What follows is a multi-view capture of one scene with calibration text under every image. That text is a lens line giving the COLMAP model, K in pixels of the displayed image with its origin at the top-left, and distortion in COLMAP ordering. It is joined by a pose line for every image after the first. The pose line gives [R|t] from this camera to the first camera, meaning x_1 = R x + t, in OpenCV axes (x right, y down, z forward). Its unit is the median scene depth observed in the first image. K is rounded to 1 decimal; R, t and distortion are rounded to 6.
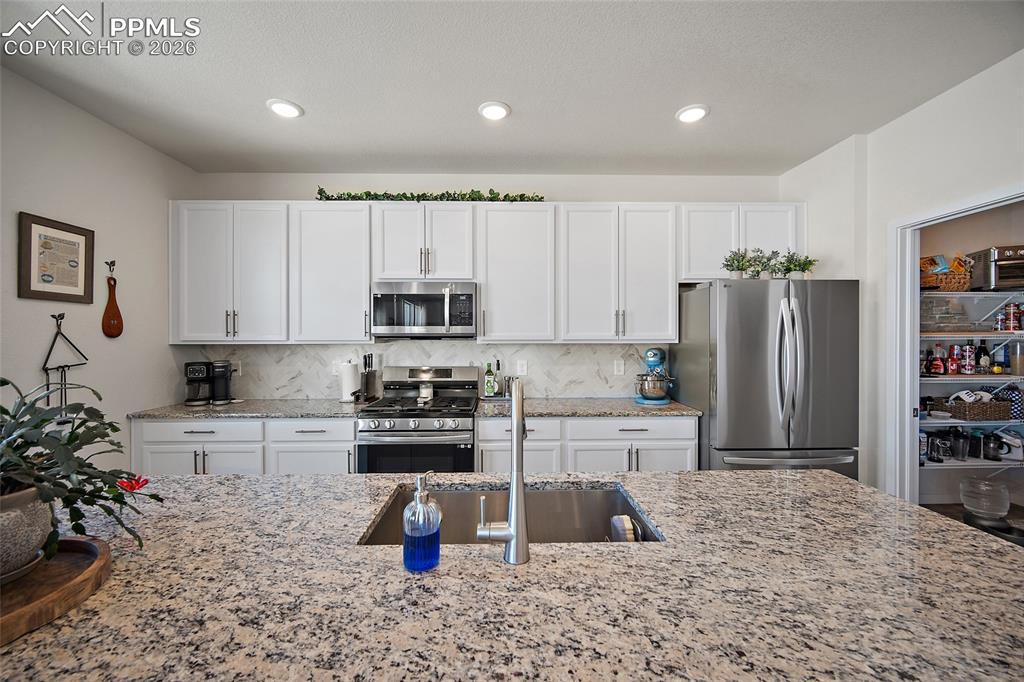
lens RADIAL K [[405.6, 0, 510.2], [0, 405.6, 339.8], [0, 0, 1]] dist [0.000740, -0.001203]
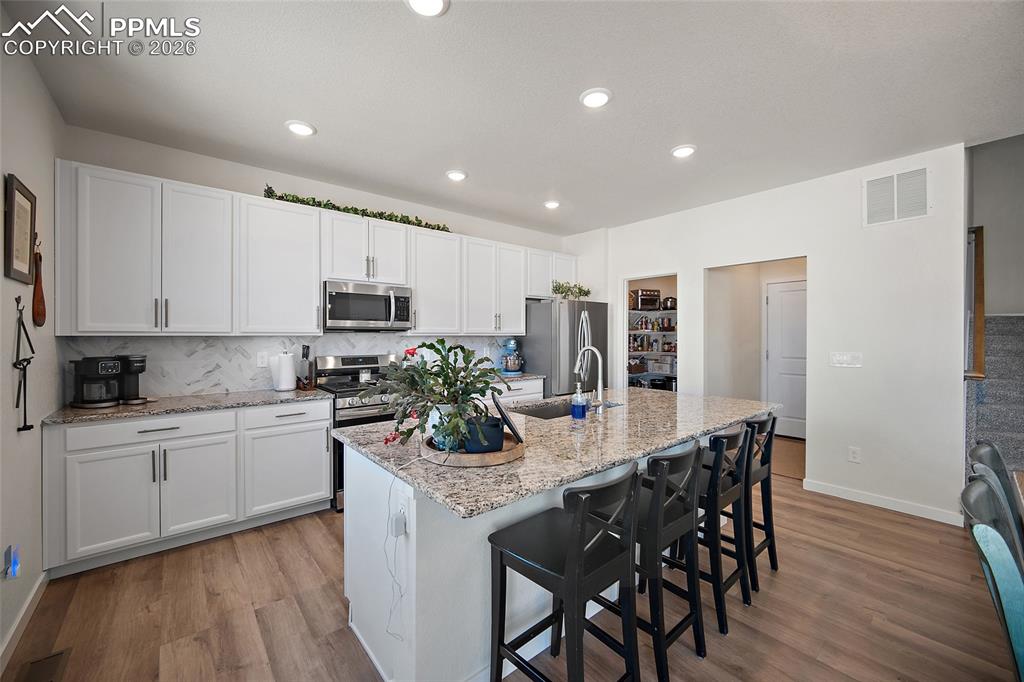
lens RADIAL K [[405.6, 0, 513.0], [0, 405.6, 333.0], [0, 0, 1]] dist [0.000740, -0.001203]
pose [[0.775294, 0.005092, 0.631580, -0.632180], [0.000867, 0.999958, -0.009127, 0.013570], [-0.631600, 0.007624, 0.775257, -0.201393]]
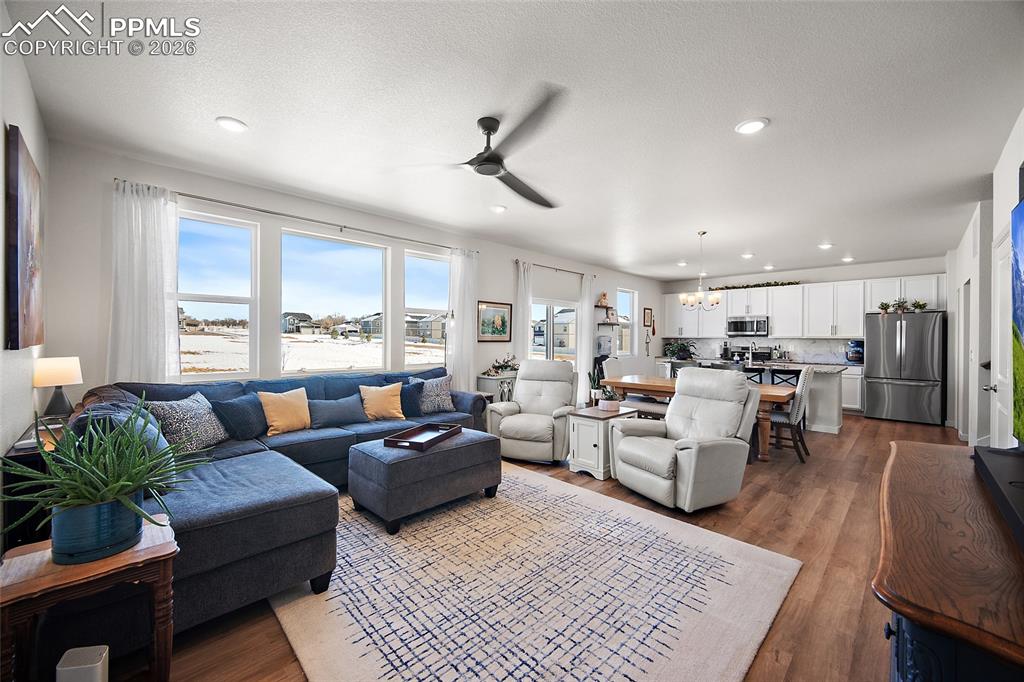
lens RADIAL K [[405.6, 0, 506.2], [0, 405.6, 340.9], [0, 0, 1]] dist [0.000740, -0.001203]
pose [[0.689729, 0.011087, -0.723983, 0.691933], [-0.009168, 0.999936, 0.006578, 0.027165], [0.724010, 0.002101, 0.689787, -2.216987]]
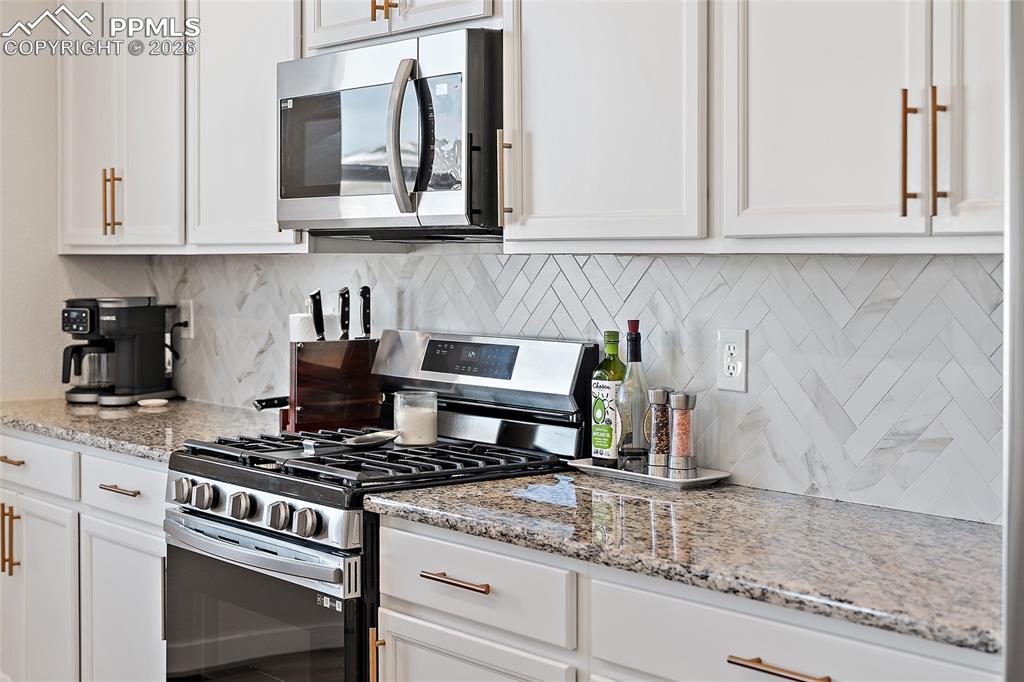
lens RADIAL K [[1607.0, 0, 510.7], [0, 1607.0, 334.2], [0, 0, 1]] dist [0.034533, 0.000000]
pose [[0.599084, 0.041218, -0.799625, 0.778078], [-0.001665, 0.998736, 0.050234, 0.008649], [0.800685, -0.028763, 0.598395, 0.361292]]
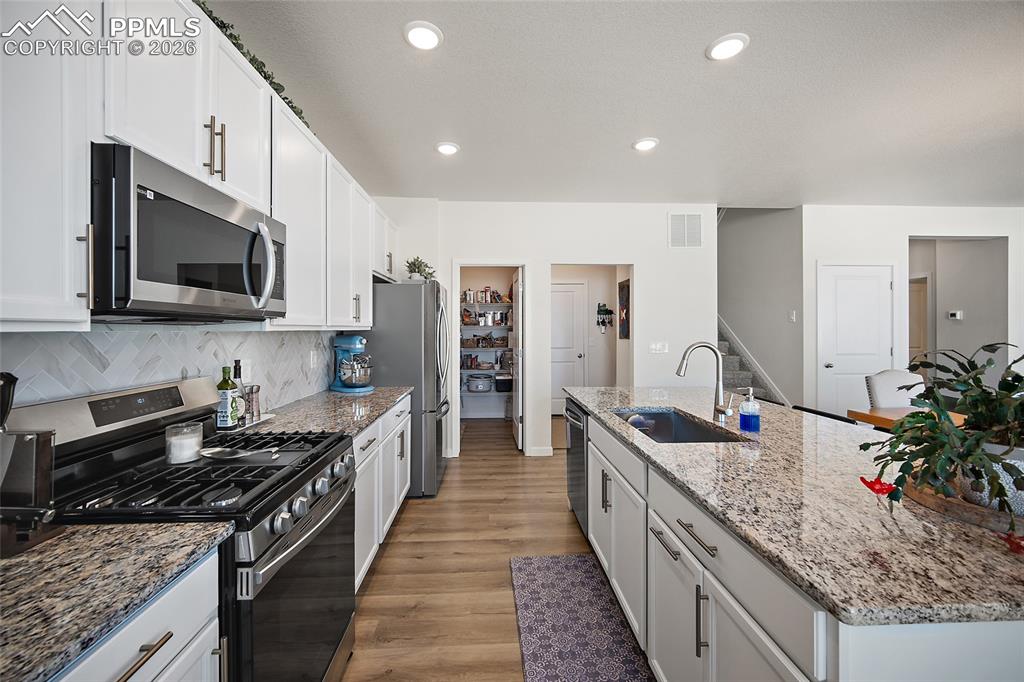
lens RADIAL K [[405.6, 0, 510.7], [0, 405.6, 328.3], [0, 0, 1]] dist [0.000740, -0.001203]
pose [[-0.032040, 0.004803, 0.999475, -0.661200], [0.007907, 0.999958, -0.004551, 0.011206], [-0.999455, 0.007757, -0.032077, 0.675152]]
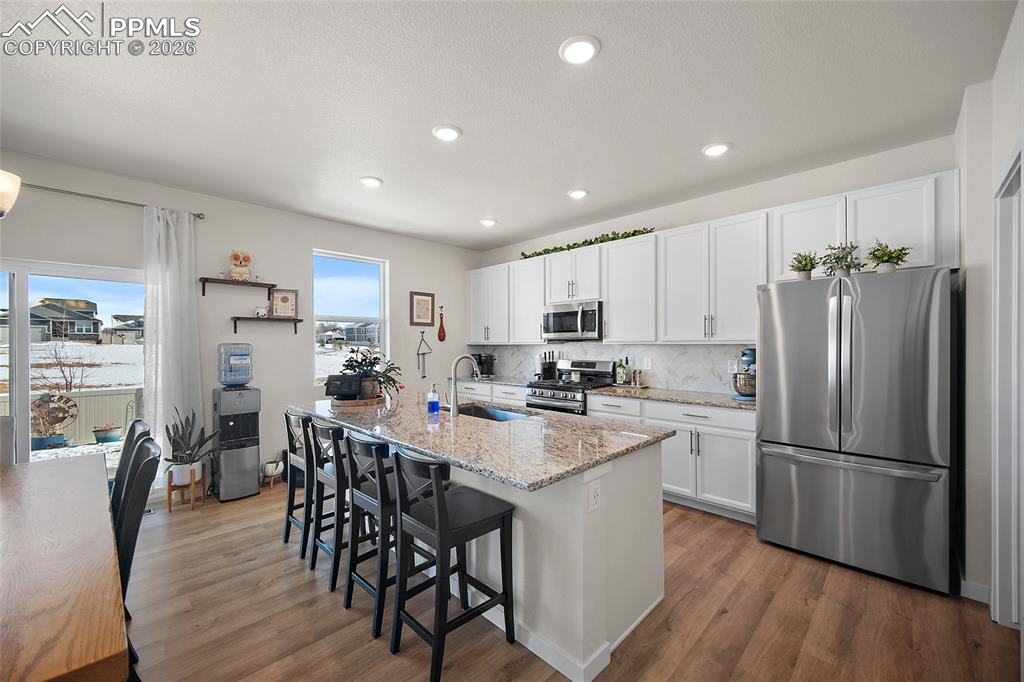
lens RADIAL K [[405.6, 0, 510.2], [0, 405.6, 346.9], [0, 0, 1]] dist [0.000740, -0.001203]
pose [[0.692805, 0.004416, -0.721111, 0.706702], [0.001319, 0.999972, 0.007390, 0.008018], [0.721123, -0.006071, 0.692780, -0.203858]]
